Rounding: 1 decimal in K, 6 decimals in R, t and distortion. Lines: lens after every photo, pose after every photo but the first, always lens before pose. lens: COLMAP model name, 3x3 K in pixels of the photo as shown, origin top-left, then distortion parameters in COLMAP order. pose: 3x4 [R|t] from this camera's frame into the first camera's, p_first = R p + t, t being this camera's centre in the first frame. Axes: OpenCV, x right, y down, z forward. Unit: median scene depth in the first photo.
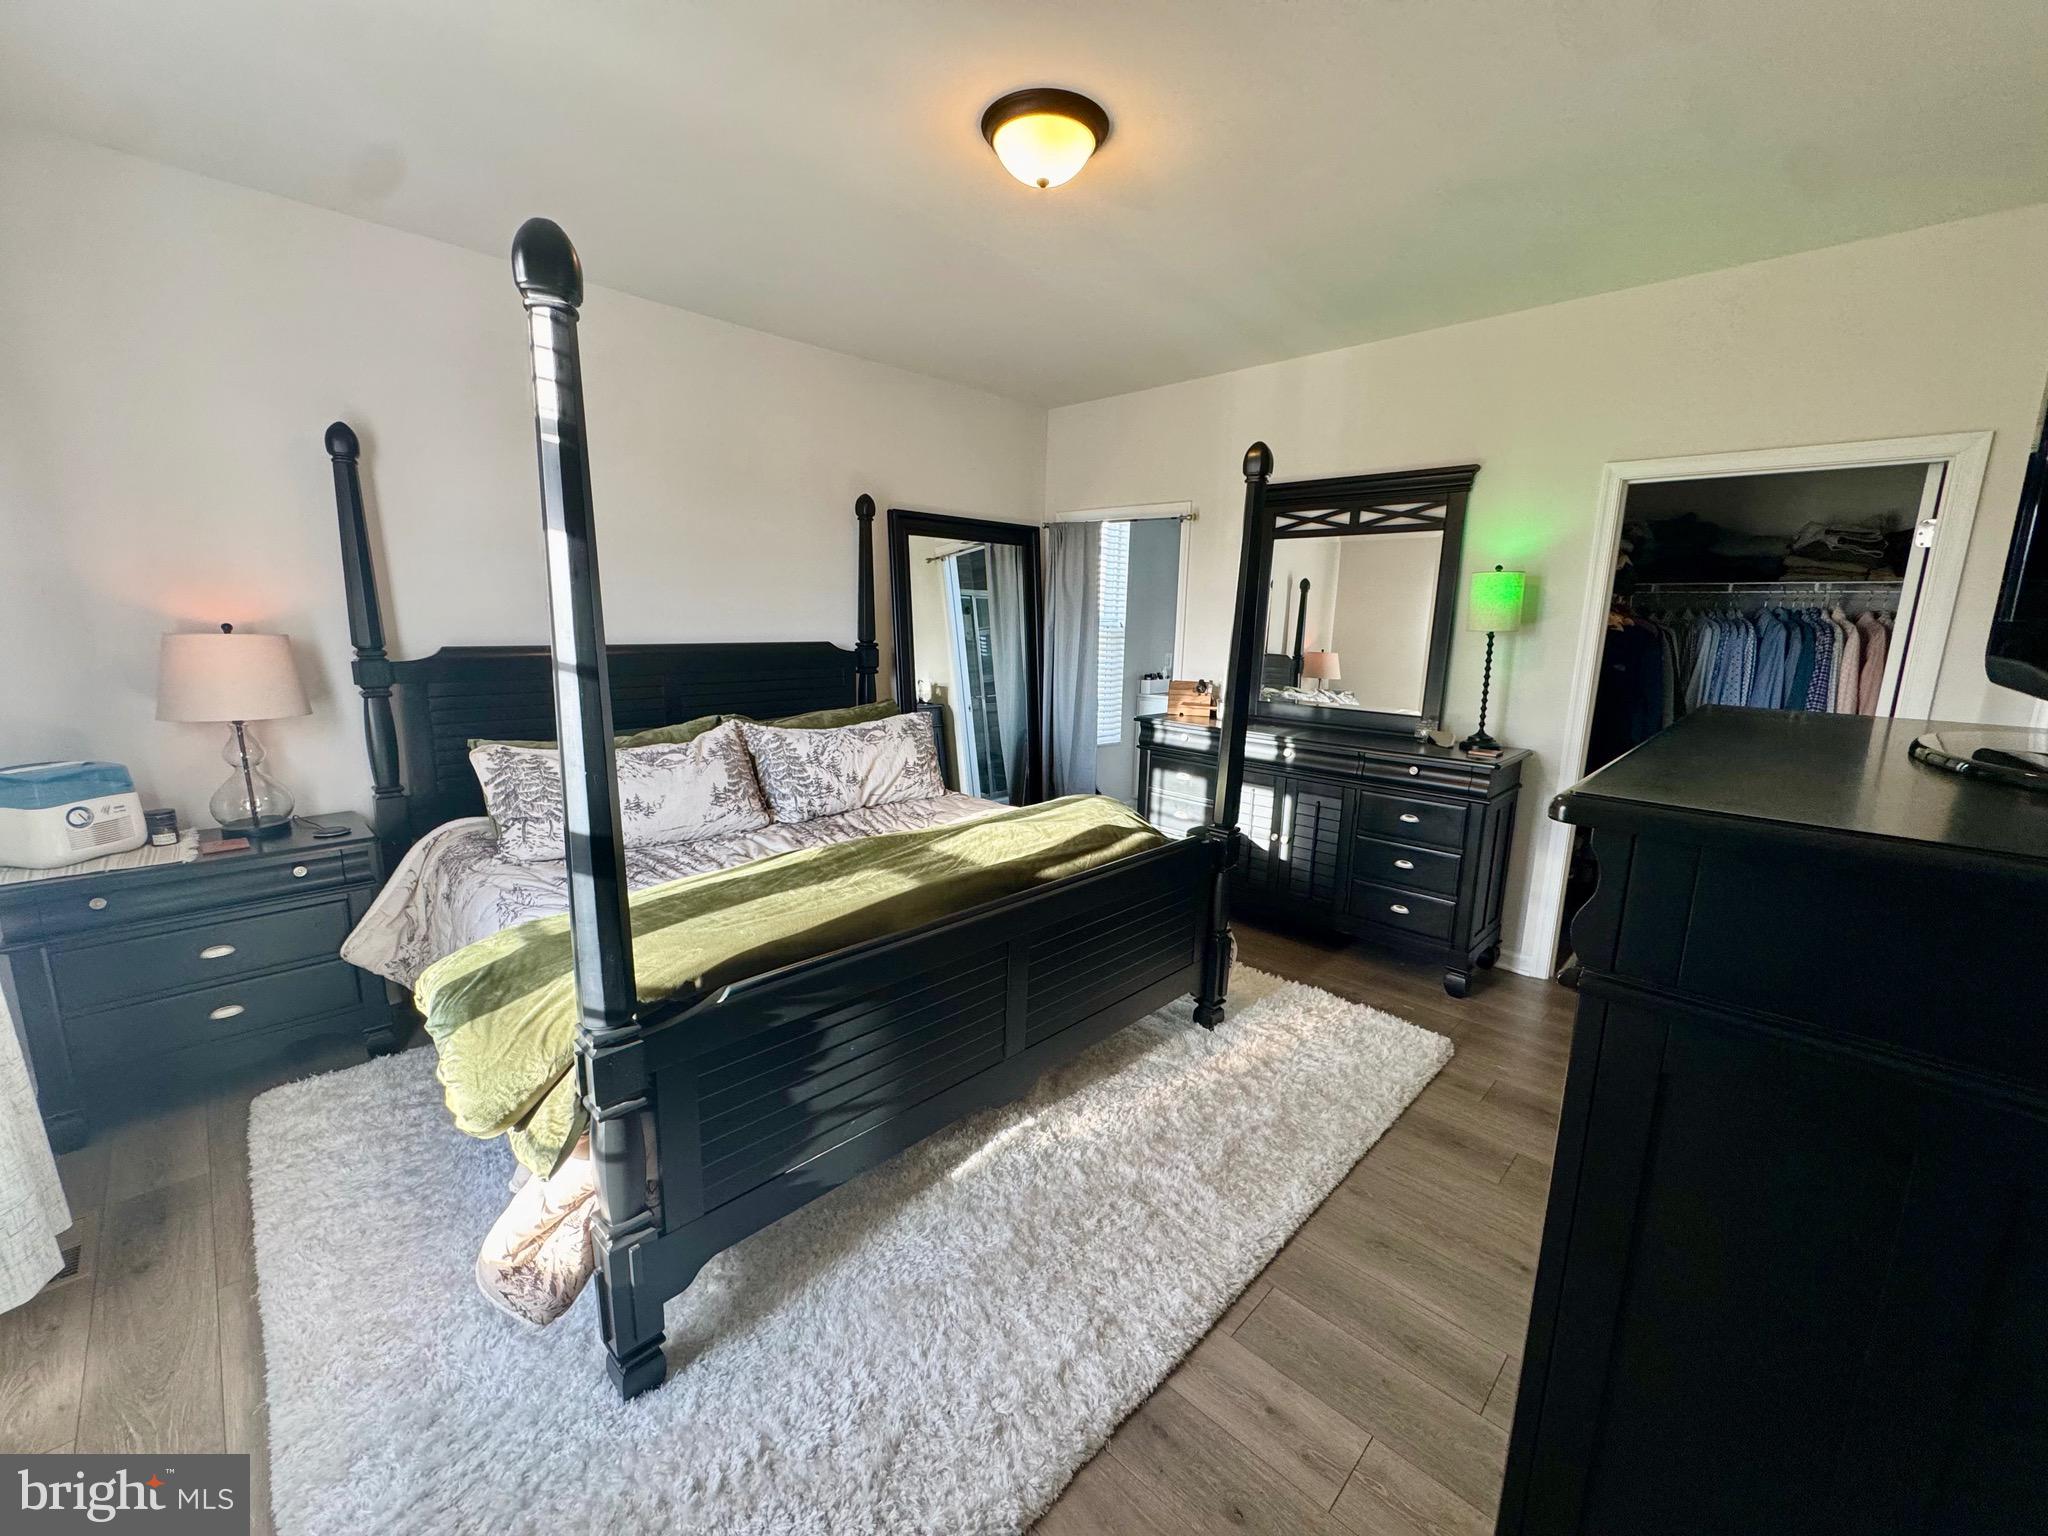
lens RADIAL K [[826.5, 0, 1022.5], [0, 826.5, 775.2], [0, 0, 1]] dist [-0.001807, 0.000365]
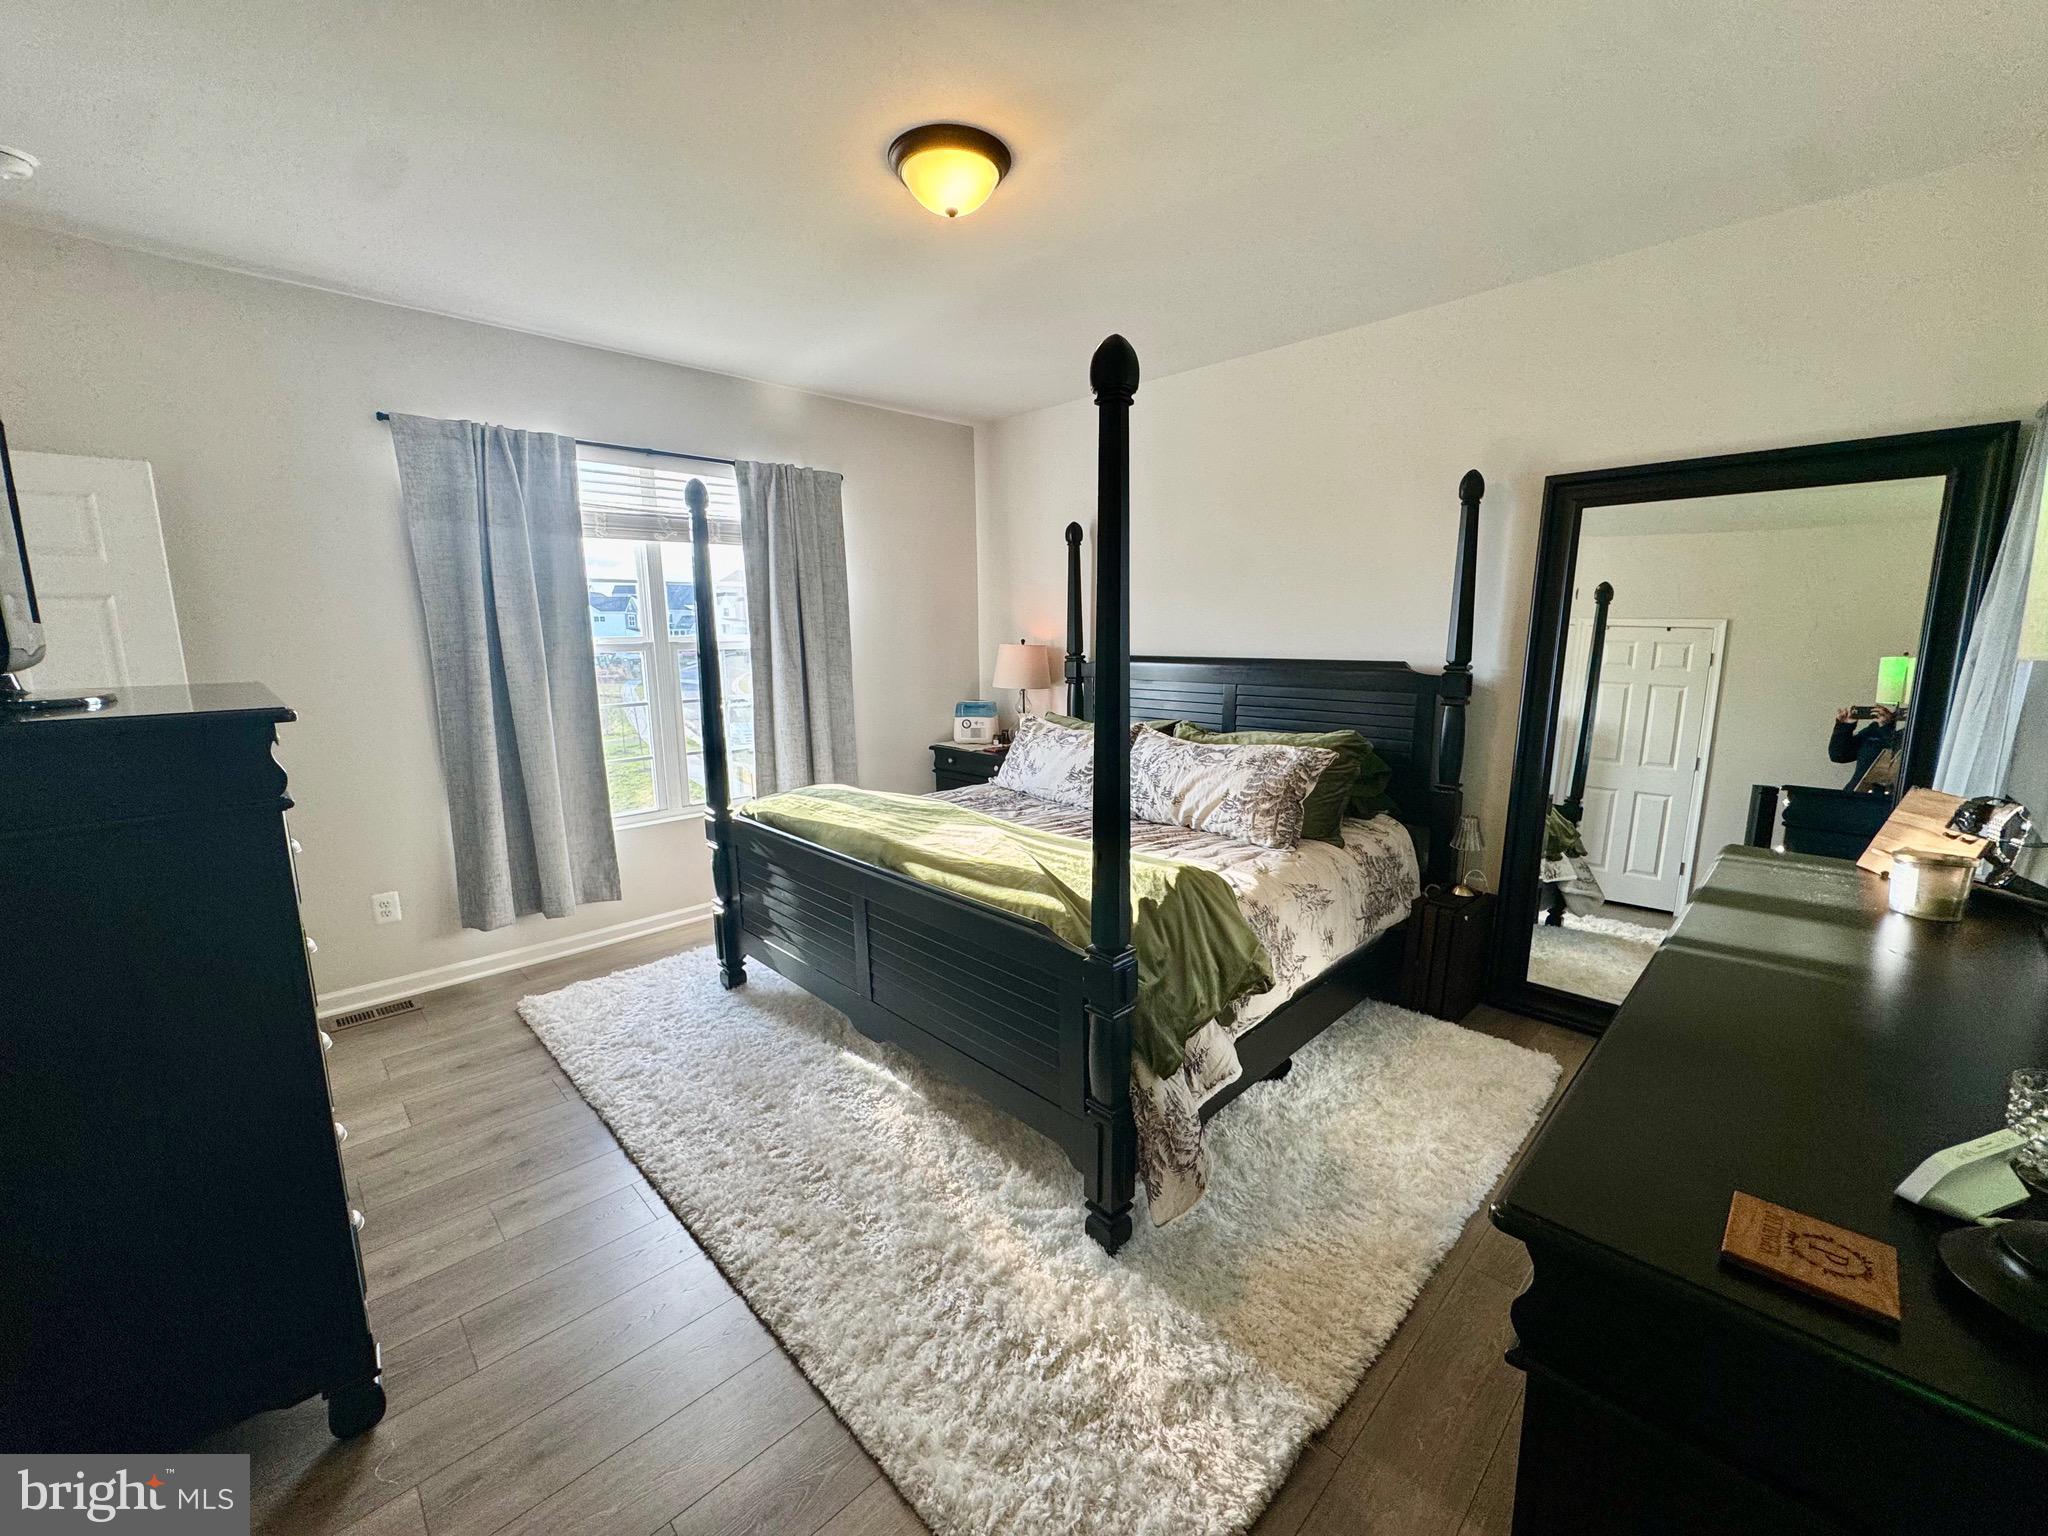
lens RADIAL K [[826.5, 0, 1021.5], [0, 826.5, 766.4], [0, 0, 1]] dist [-0.001807, 0.000365]
pose [[-0.040785, 0.145781, -0.988476, 0.899996], [-0.184974, 0.971097, 0.150850, -0.166038], [0.981897, 0.188995, -0.012641, 0.954187]]
